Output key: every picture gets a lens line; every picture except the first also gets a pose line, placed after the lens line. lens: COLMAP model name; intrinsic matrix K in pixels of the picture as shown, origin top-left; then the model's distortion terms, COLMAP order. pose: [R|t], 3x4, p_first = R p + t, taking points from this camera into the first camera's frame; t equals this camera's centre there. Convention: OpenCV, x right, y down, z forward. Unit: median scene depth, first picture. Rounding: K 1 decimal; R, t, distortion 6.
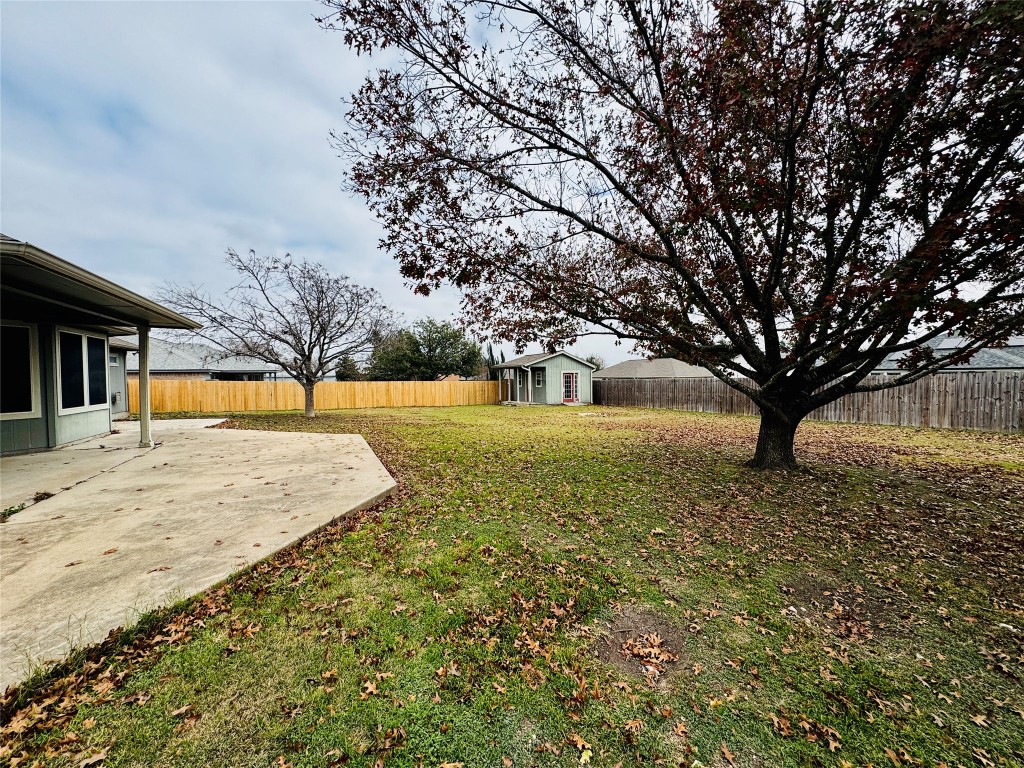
lens RADIAL K [[407.5, 0, 511.3], [0, 407.5, 384.0], [0, 0, 1]] dist [-0.001423, 0.000262]
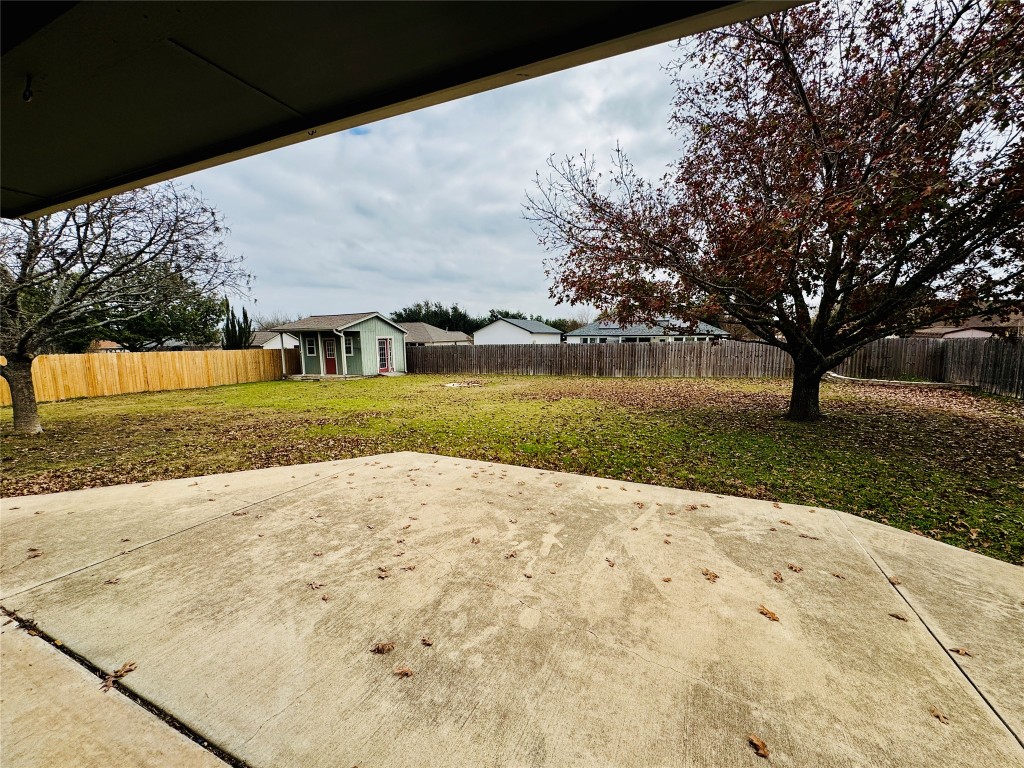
lens RADIAL K [[407.5, 0, 511.3], [0, 407.5, 384.0], [0, 0, 1]] dist [-0.001423, 0.000262]
pose [[0.763797, -0.073451, 0.641264, -0.847167], [0.015403, 0.995295, 0.095656, -0.037745], [-0.645273, -0.063185, 0.761335, 0.615747]]
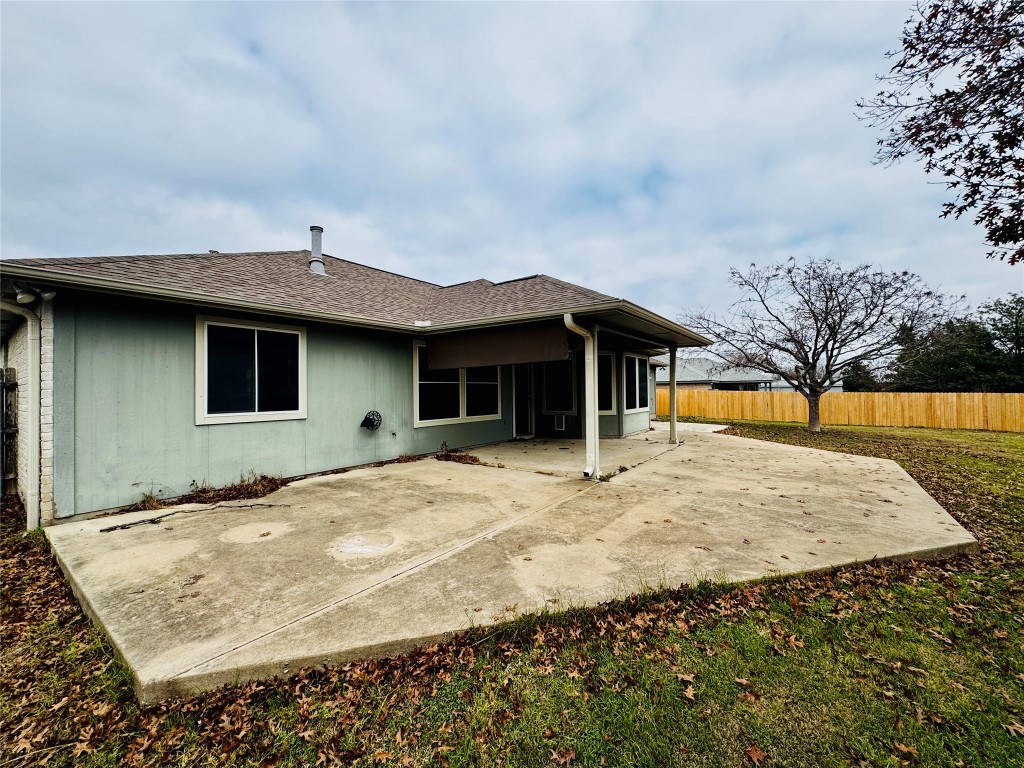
lens RADIAL K [[407.5, 0, 511.3], [0, 407.5, 384.0], [0, 0, 1]] dist [-0.001423, 0.000262]
pose [[0.465349, -0.007099, -0.885099, -0.023305], [-0.014074, 0.999782, -0.015419, -0.001451], [0.885015, 0.019632, 0.465148, -0.030208]]
